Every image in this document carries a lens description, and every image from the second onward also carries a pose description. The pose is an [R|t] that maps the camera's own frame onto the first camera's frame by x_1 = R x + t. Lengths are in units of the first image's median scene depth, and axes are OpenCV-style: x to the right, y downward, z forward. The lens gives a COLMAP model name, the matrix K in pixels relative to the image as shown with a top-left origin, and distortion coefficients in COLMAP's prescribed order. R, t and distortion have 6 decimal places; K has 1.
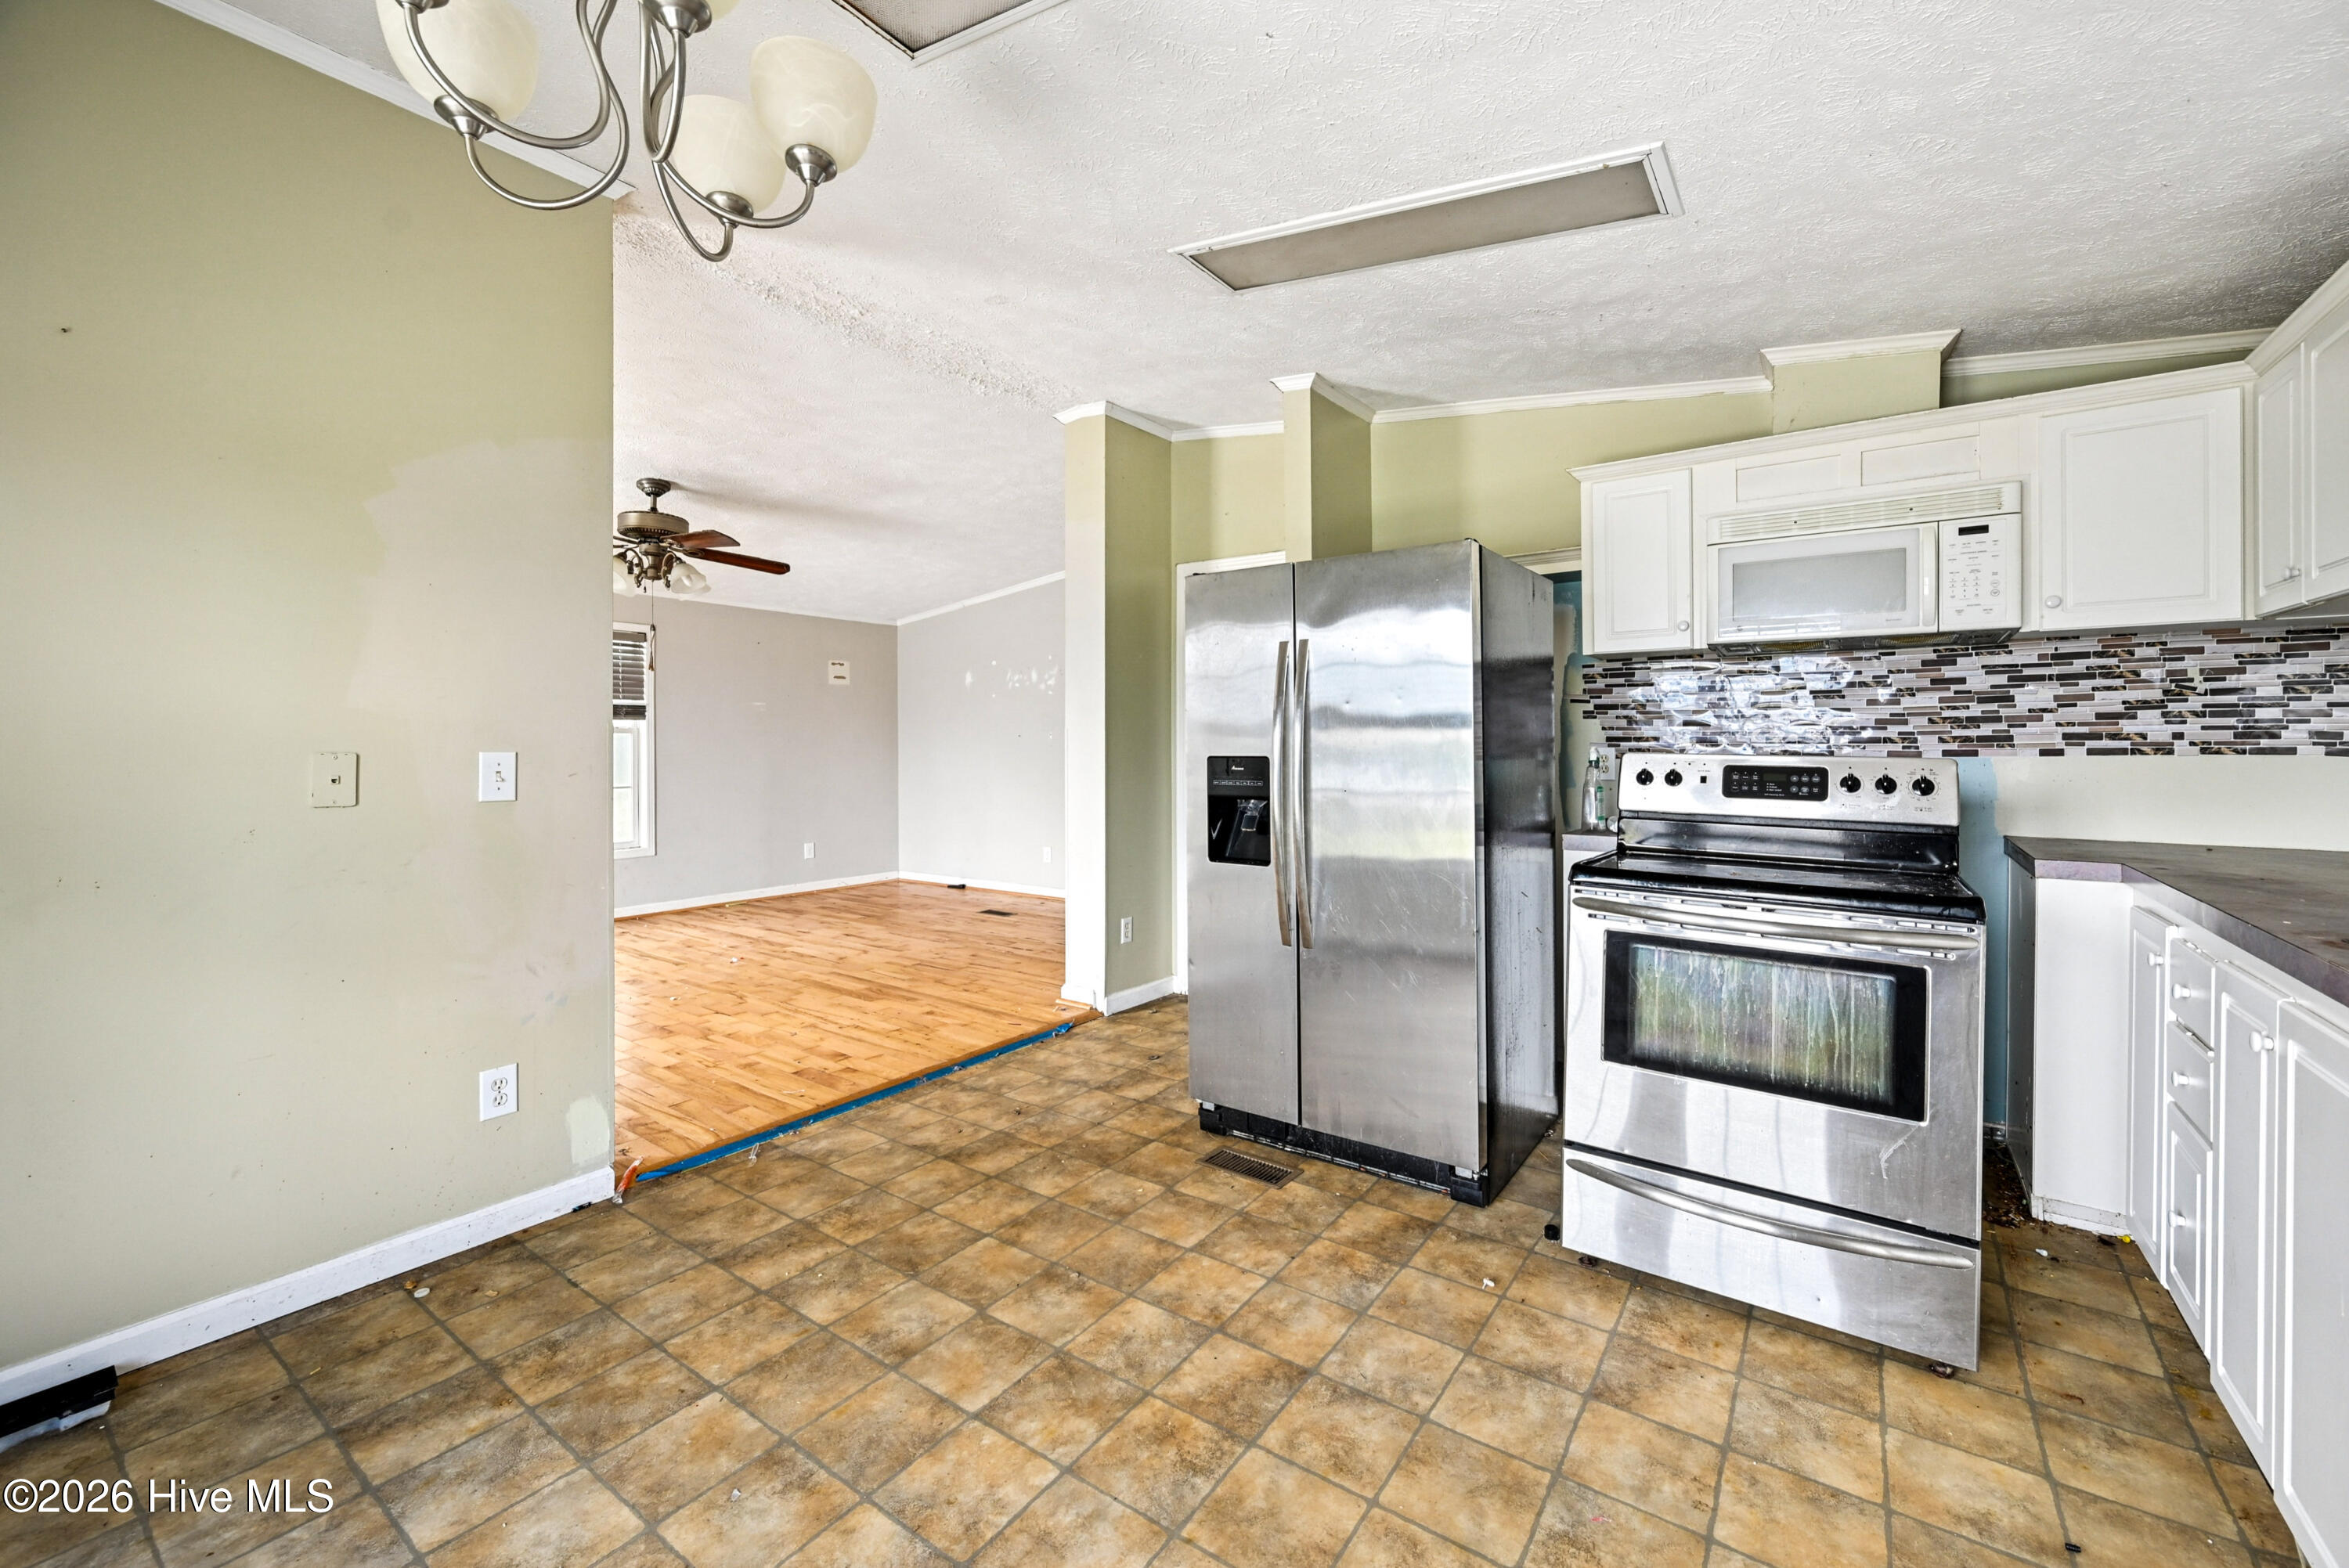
lens RADIAL K [[944.2, 0, 1194.2], [0, 944.2, 745.2], [0, 0, 1]] dist [-0.000560, 0.000010]
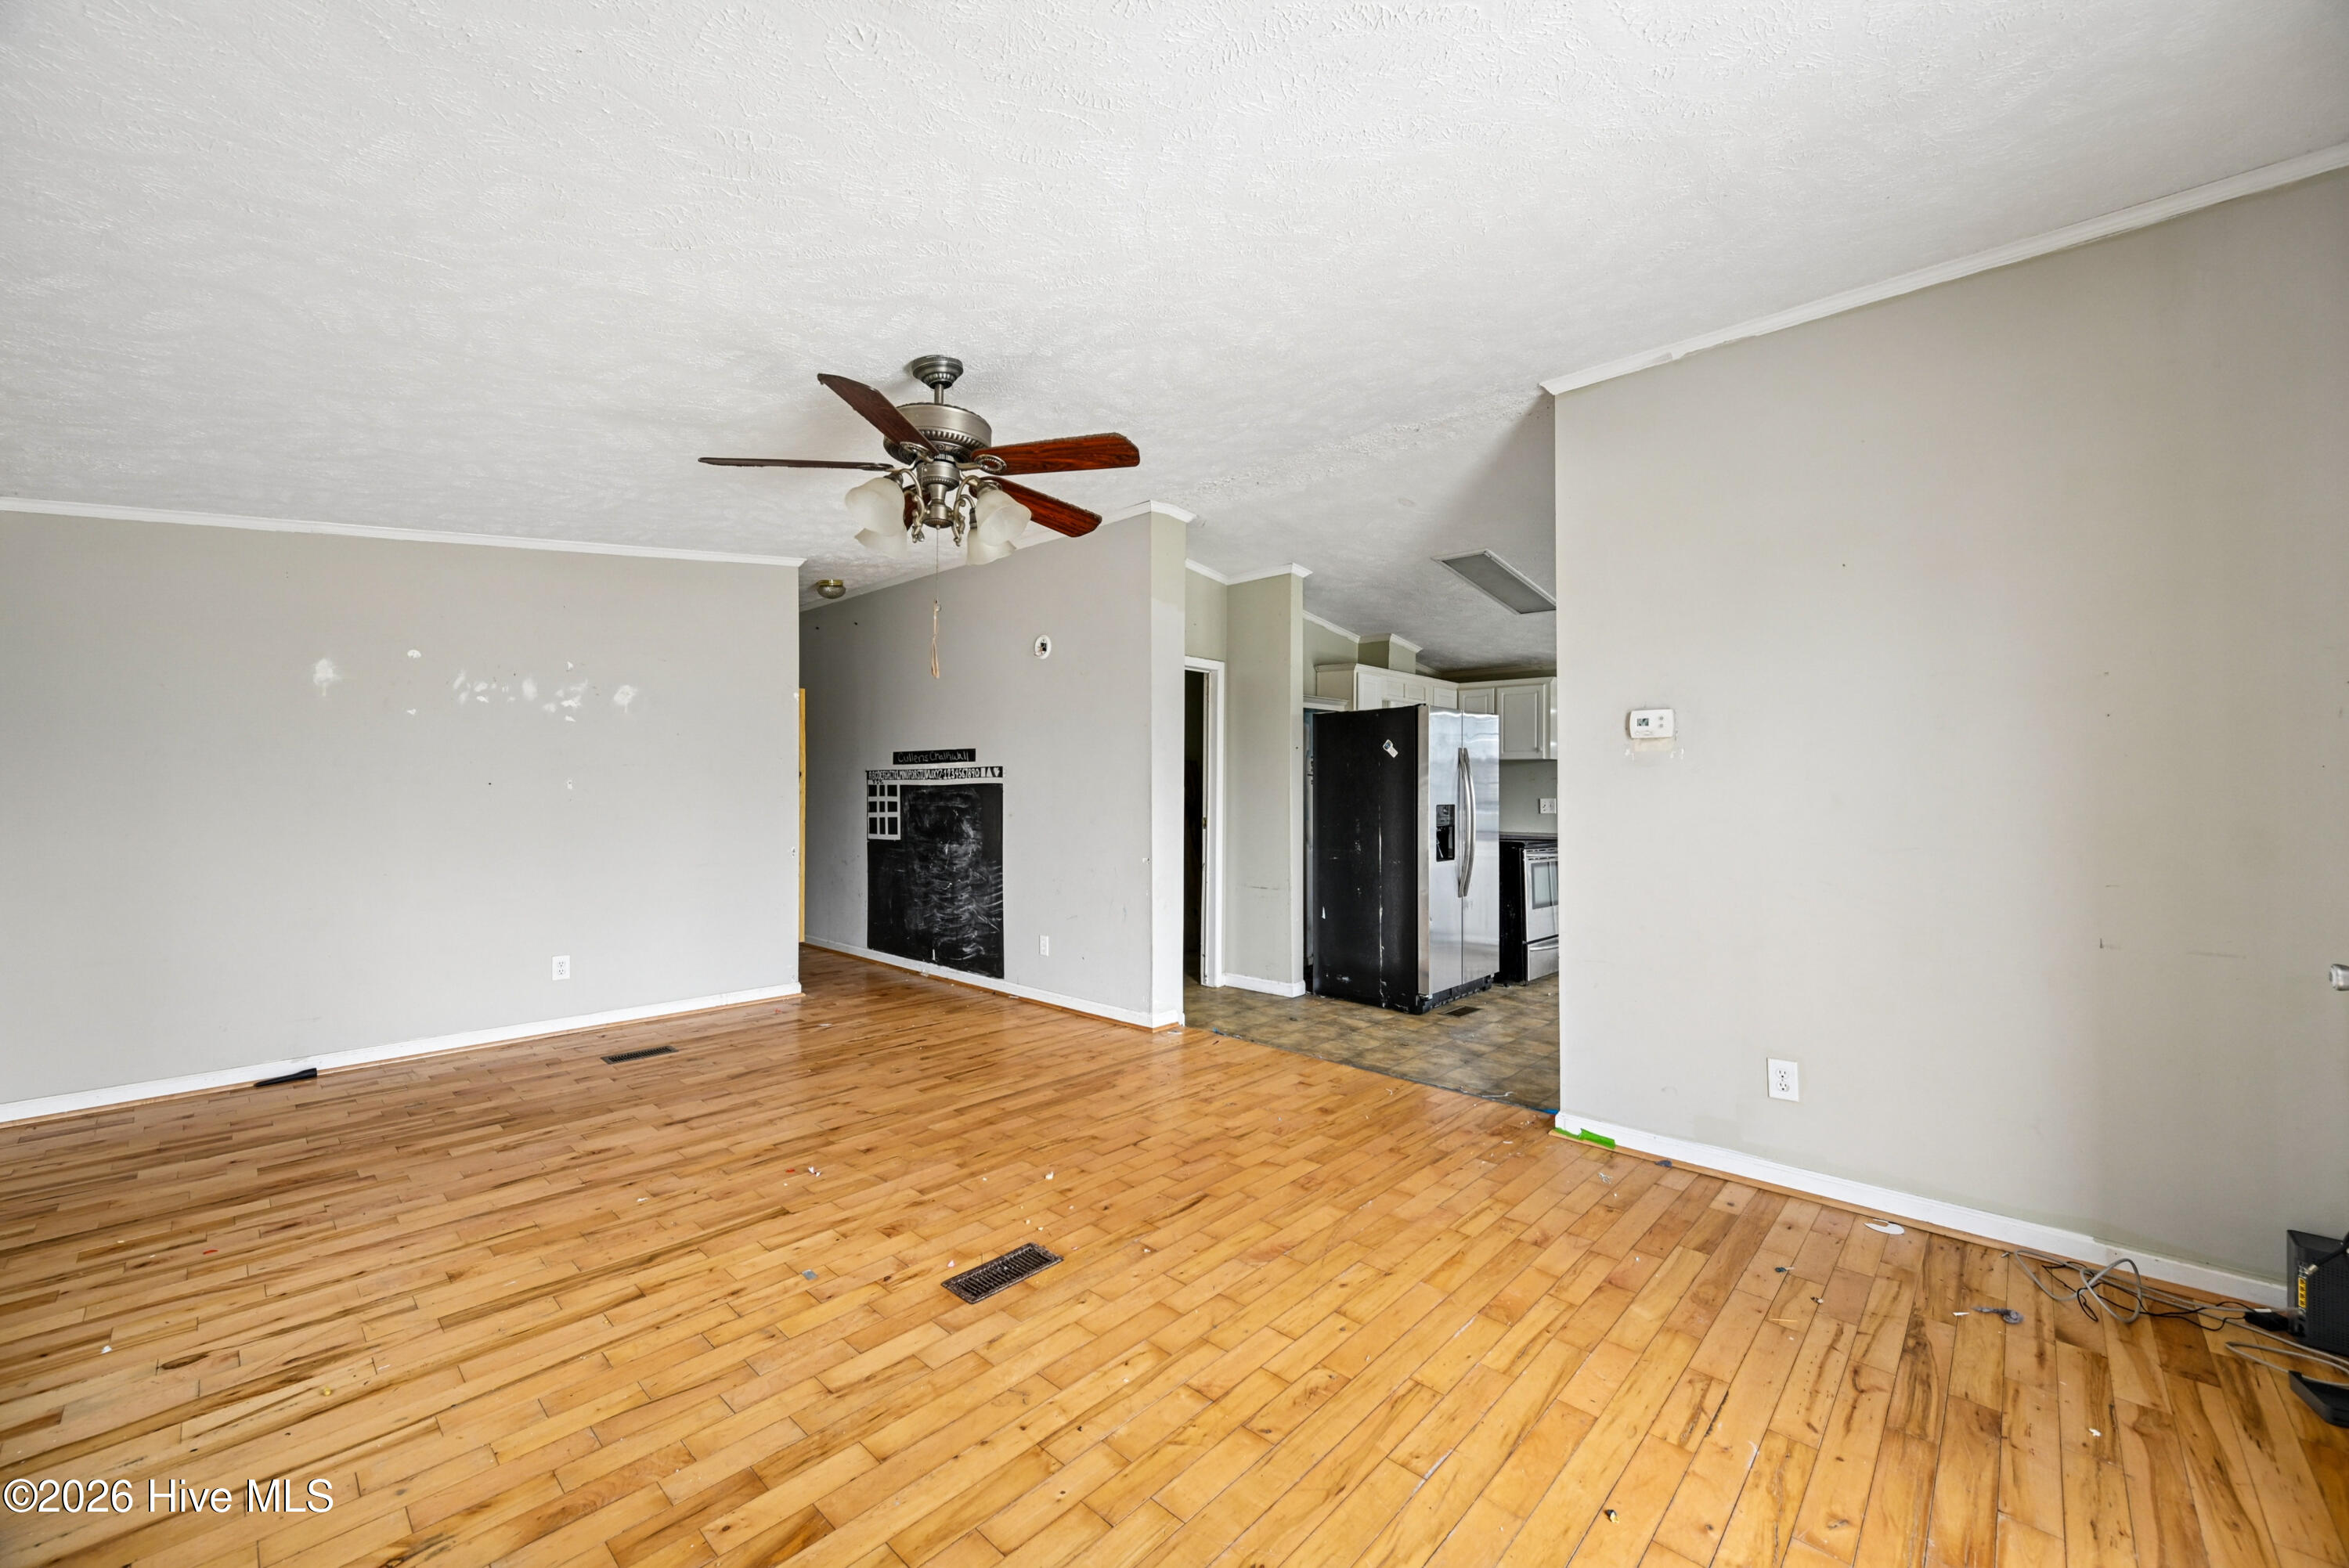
lens RADIAL K [[923.3, 0, 1165.2], [0, 923.3, 789.8], [0, 0, 1]] dist [-0.001802, -0.000119]
pose [[0.140315, 0.006072, 0.990088, -2.029491], [0.000108, 0.999981, -0.006148, -0.007001], [-0.990107, 0.000969, 0.140311, 1.399834]]
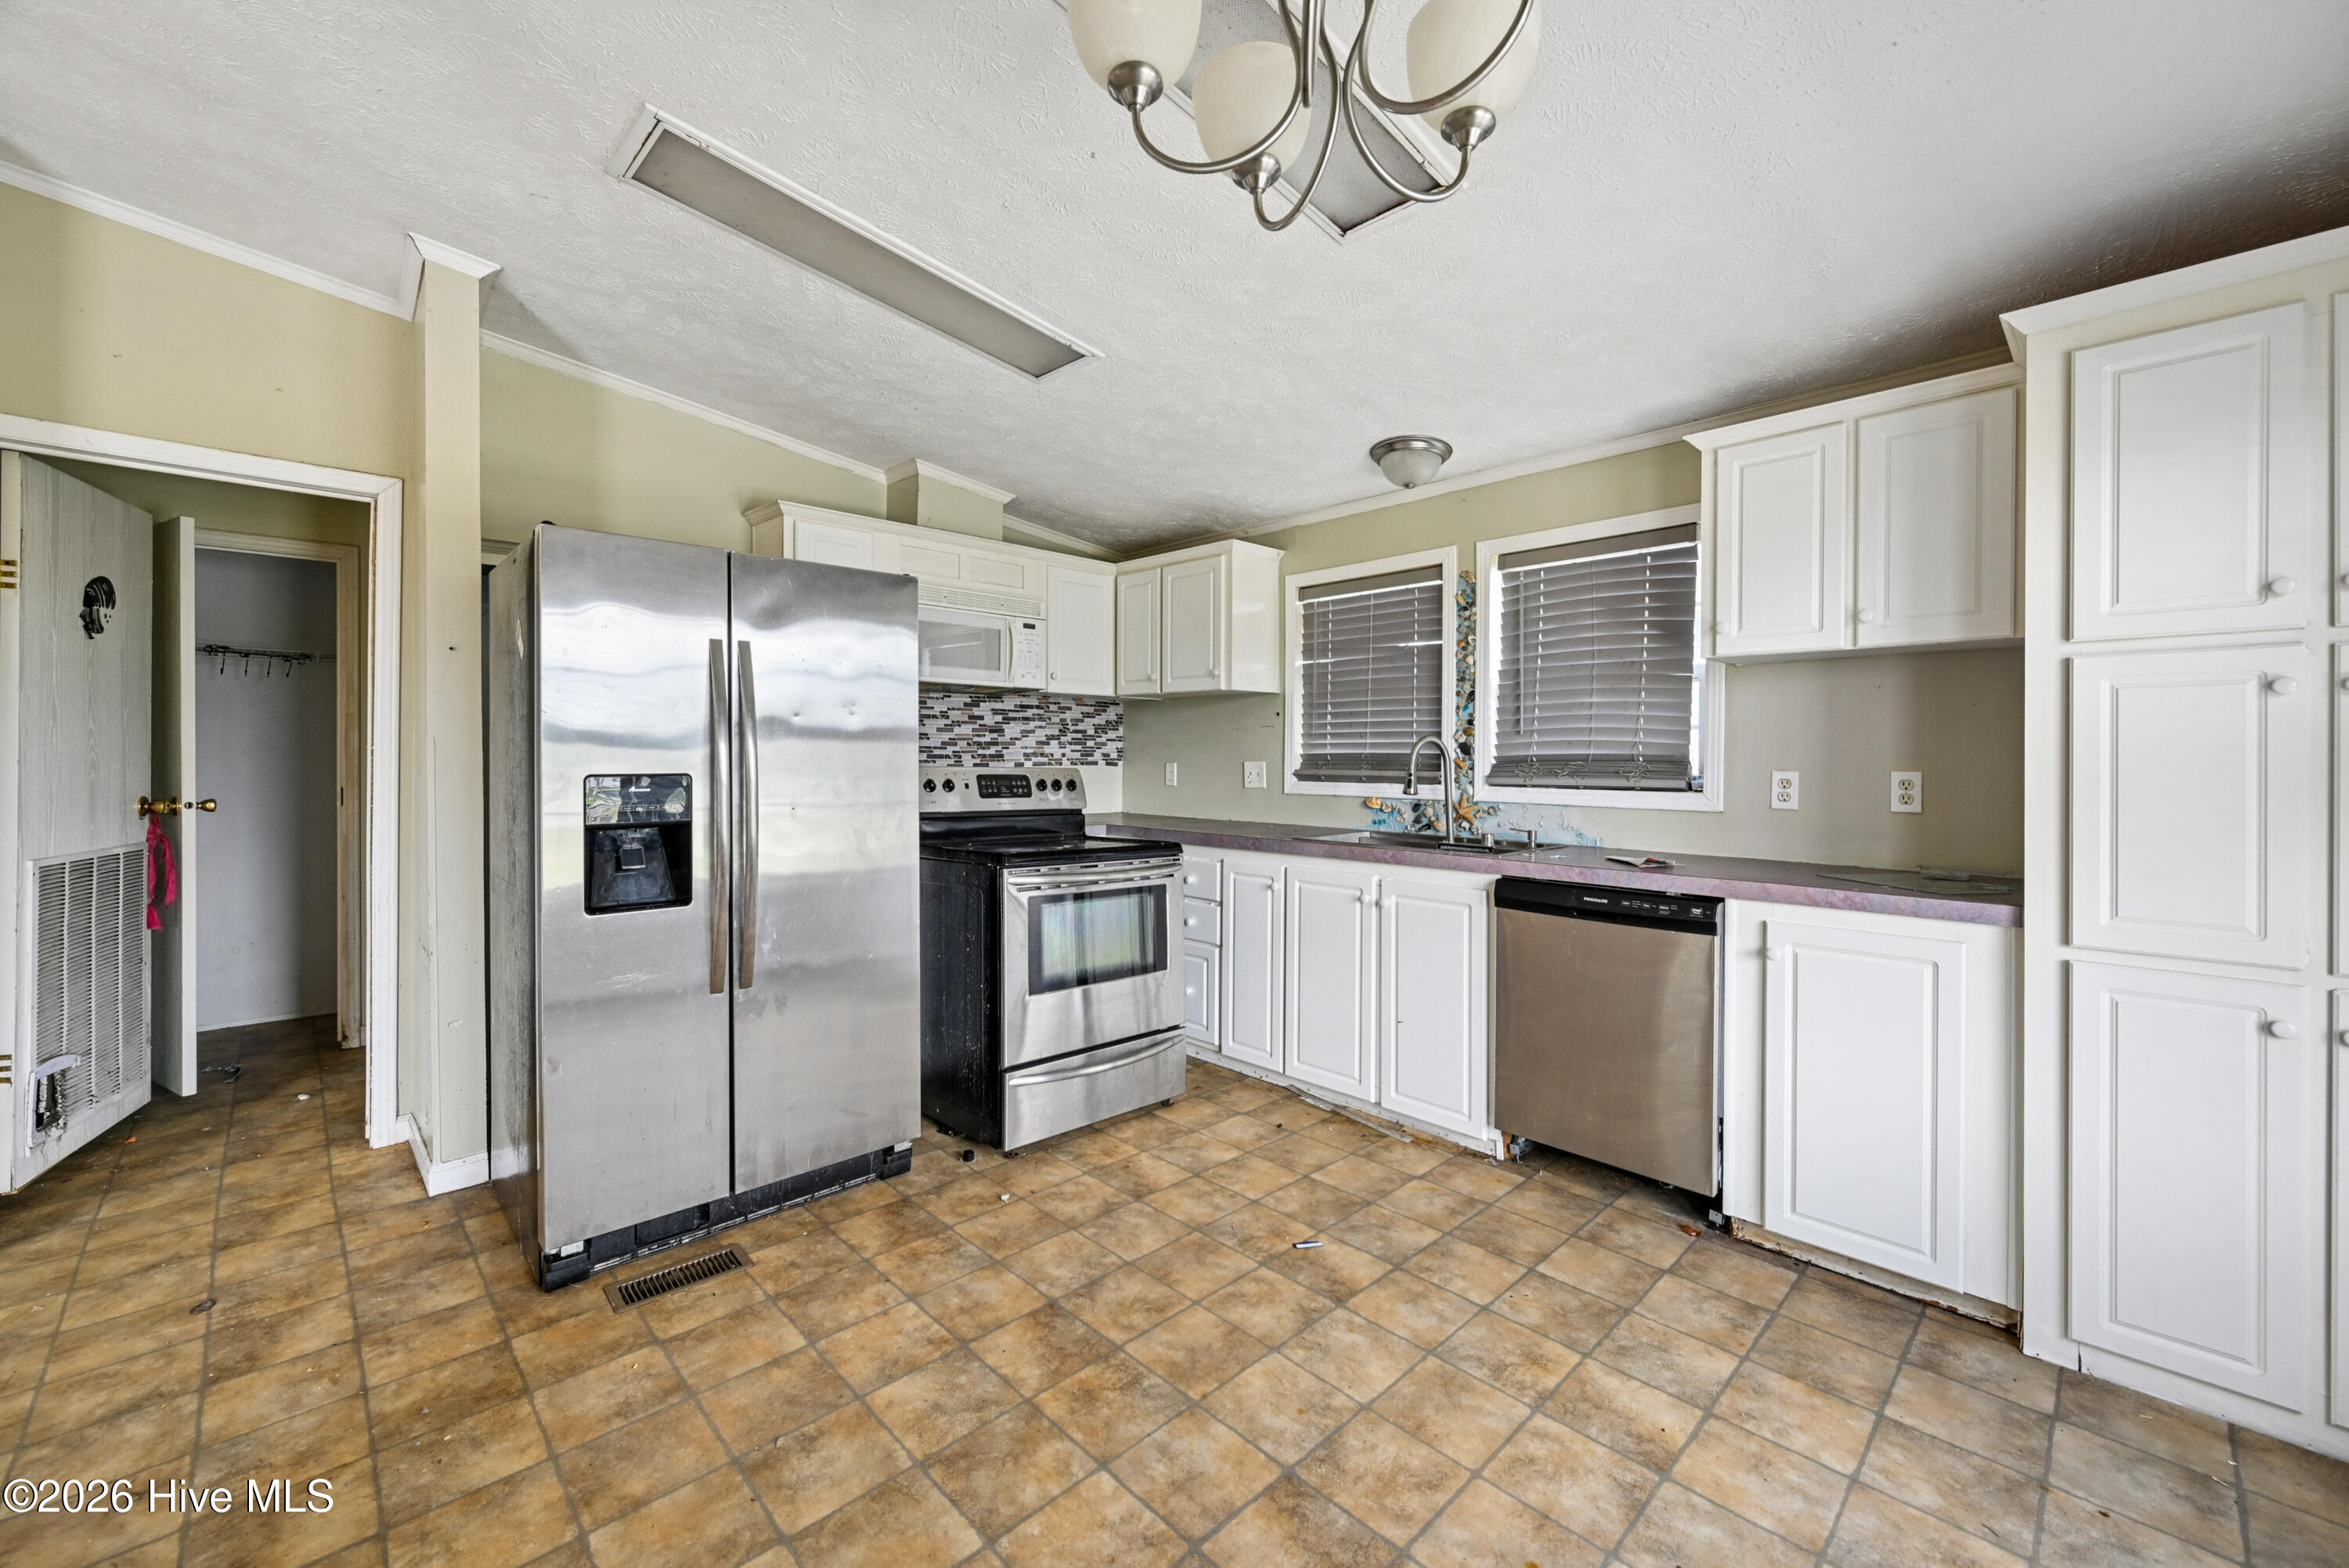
lens RADIAL K [[935.0, 0, 1178.2], [0, 935.0, 760.5], [0, 0, 1]] dist [-0.001184, -0.000082]
pose [[0.193992, -0.000003, 0.981003, -0.678438], [0.000249, 1.000000, -0.000046, 0.000821], [-0.981003, 0.000253, 0.193992, 0.439518]]
